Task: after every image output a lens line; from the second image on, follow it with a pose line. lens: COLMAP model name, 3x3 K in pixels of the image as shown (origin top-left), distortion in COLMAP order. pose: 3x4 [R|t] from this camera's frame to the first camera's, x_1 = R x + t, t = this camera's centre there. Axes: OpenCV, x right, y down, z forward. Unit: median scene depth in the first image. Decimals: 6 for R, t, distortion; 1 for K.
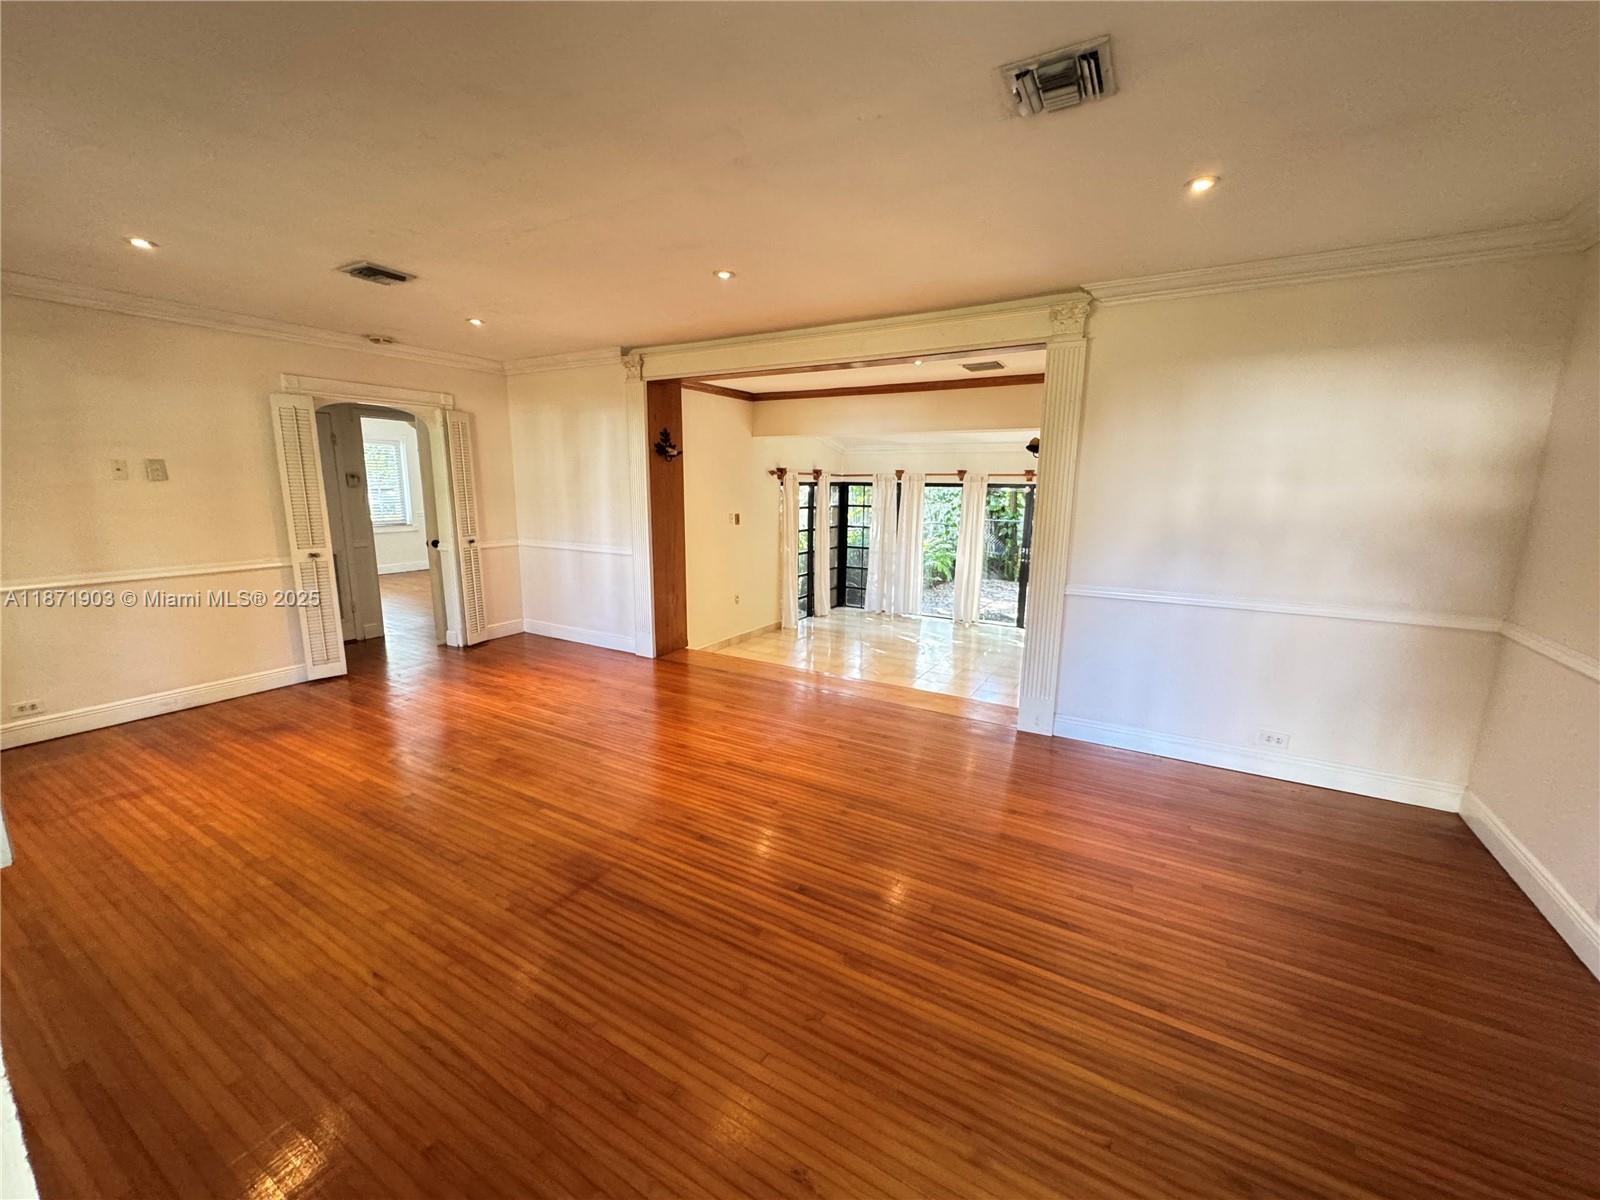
lens RADIAL K [[638.3, 0, 800.0], [0, 638.3, 600.0], [0, 0, 1]] dist [0.001358, 0.000005]
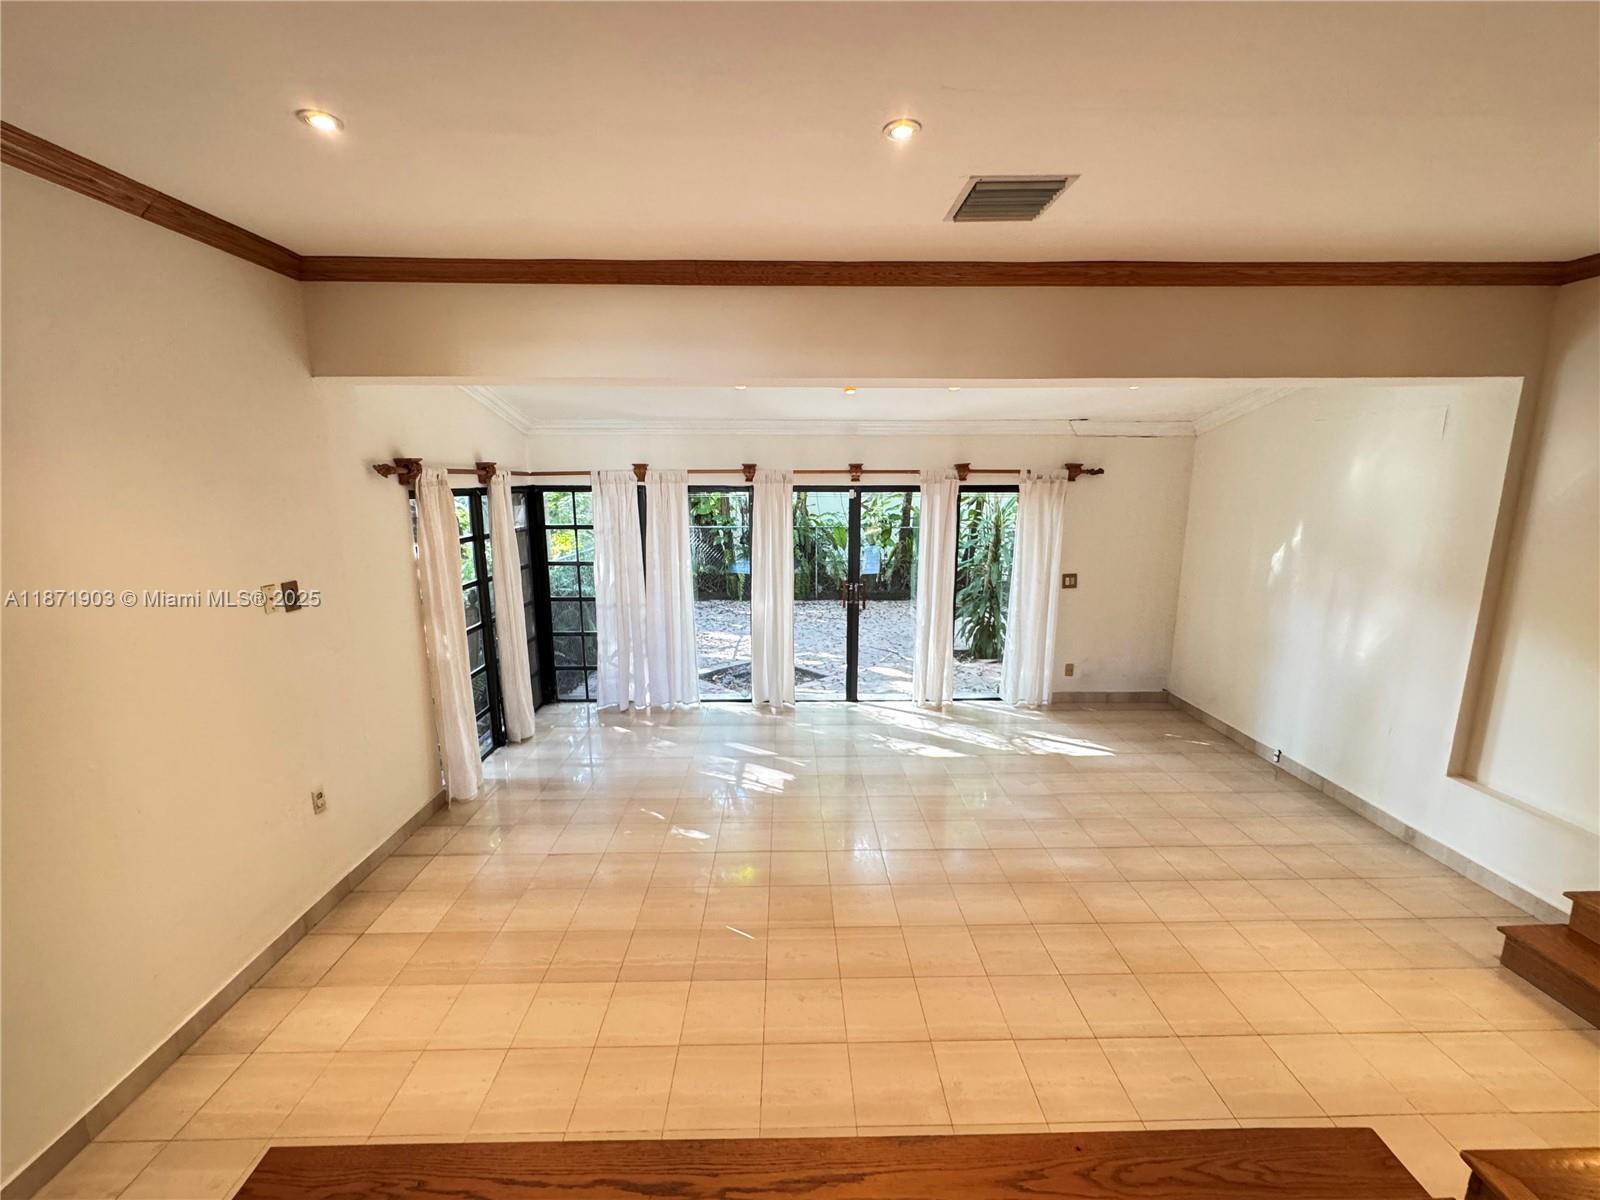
lens RADIAL K [[638.3, 0, 800.0], [0, 638.3, 600.0], [0, 0, 1]] dist [0.001358, 0.000005]
pose [[0.854291, -0.108474, 0.508350, -0.029304], [0.104756, 0.993845, 0.036028, -0.091013], [-0.509129, 0.022474, 0.860396, 0.451389]]
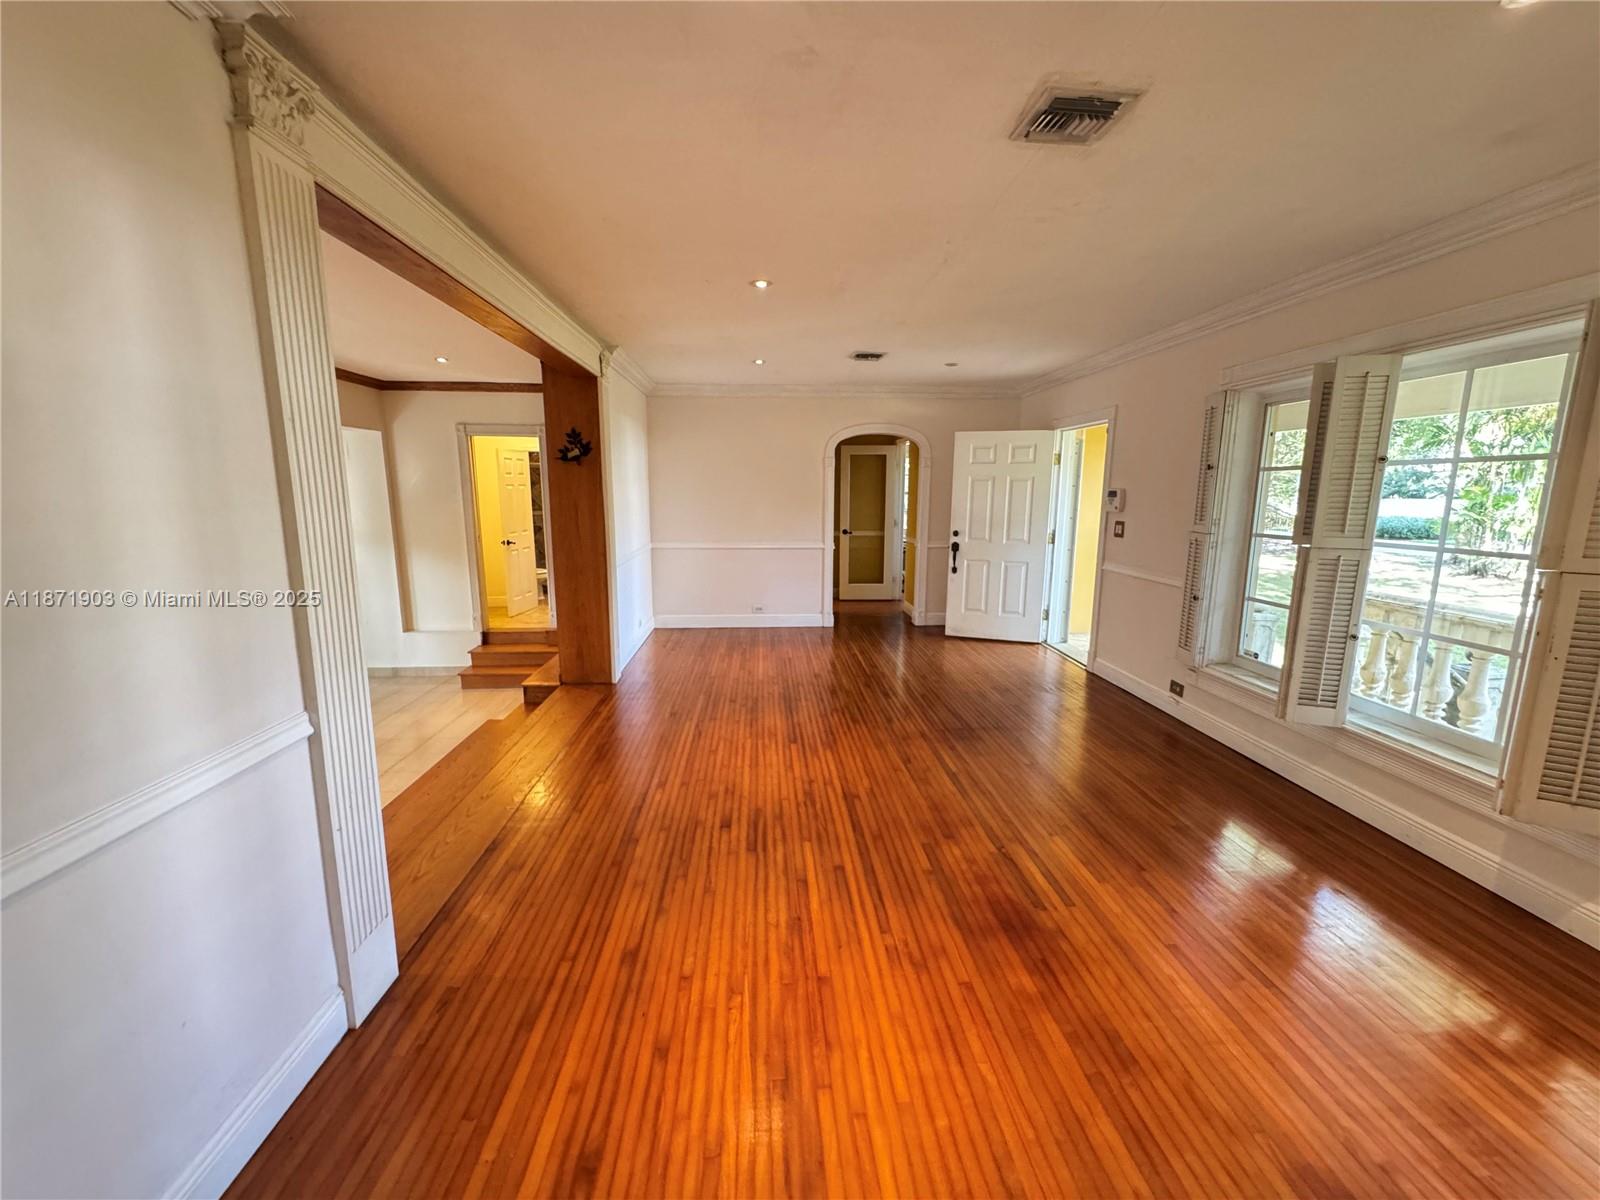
lens RADIAL K [[638.3, 0, 800.0], [0, 638.3, 600.0], [0, 0, 1]] dist [0.001358, 0.000005]
pose [[-0.561764, -0.153685, 0.812897, -0.382906], [0.136624, 0.951868, 0.274375, -0.109953], [-0.815938, 0.265195, -0.513728, 0.583952]]
